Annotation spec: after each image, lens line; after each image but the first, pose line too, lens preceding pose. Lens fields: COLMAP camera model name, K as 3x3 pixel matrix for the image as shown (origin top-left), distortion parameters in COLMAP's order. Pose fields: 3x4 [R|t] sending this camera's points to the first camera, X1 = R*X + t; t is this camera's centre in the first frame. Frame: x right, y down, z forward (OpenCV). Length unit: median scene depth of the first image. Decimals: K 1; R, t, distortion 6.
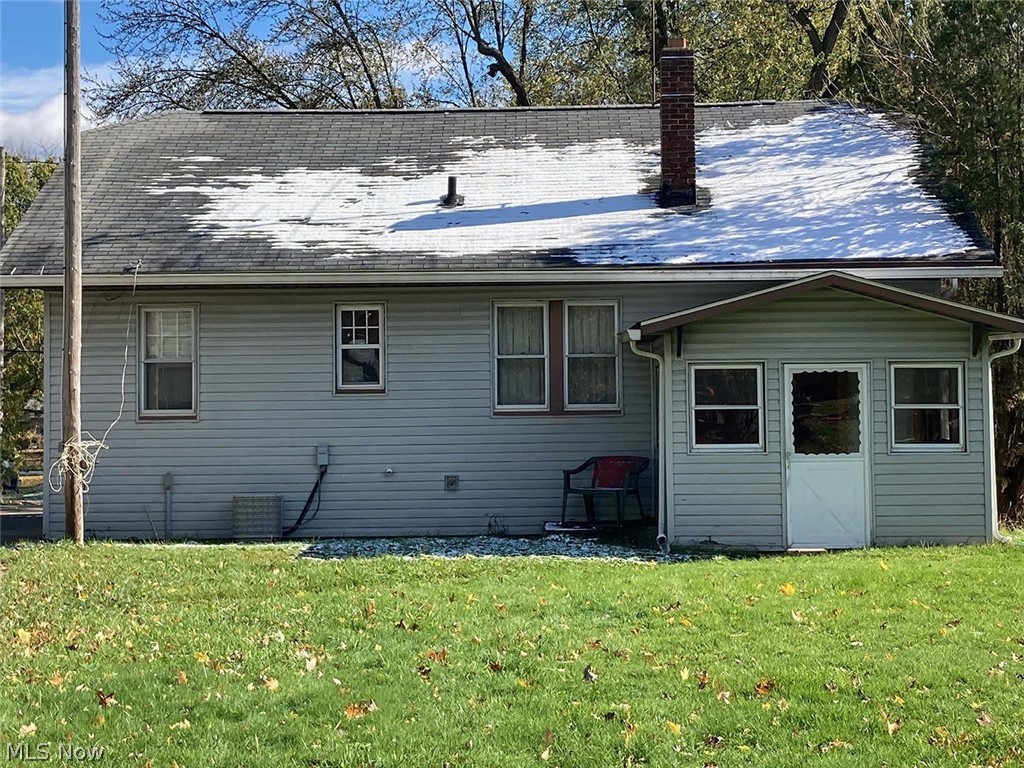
lens RADIAL K [[1791.5, 0, 514.8], [0, 1791.5, 381.7], [0, 0, 1]] dist [0.218947, 0.000000]
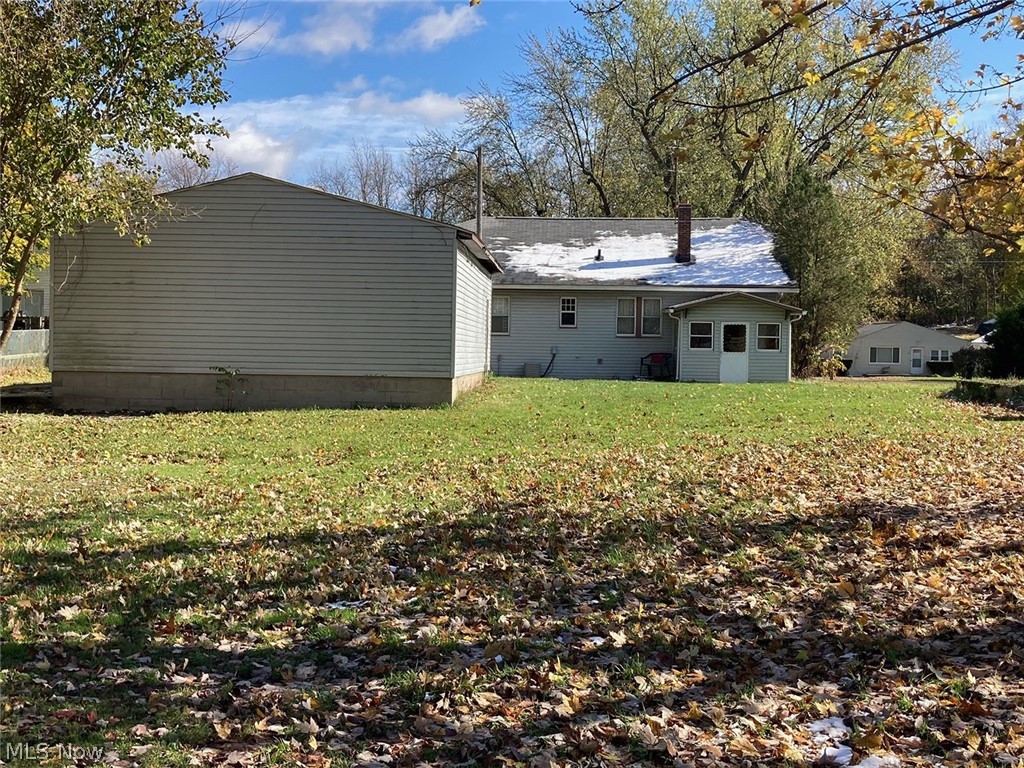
lens RADIAL K [[1206.5, 0, 505.0], [0, 1206.5, 386.2], [0, 0, 1]] dist [0.222335, 0.000000]
pose [[0.999371, 0.027451, -0.022429, -0.138694], [-0.026322, 0.998445, 0.049149, 0.006277], [0.023744, -0.048528, 0.998540, -0.885886]]
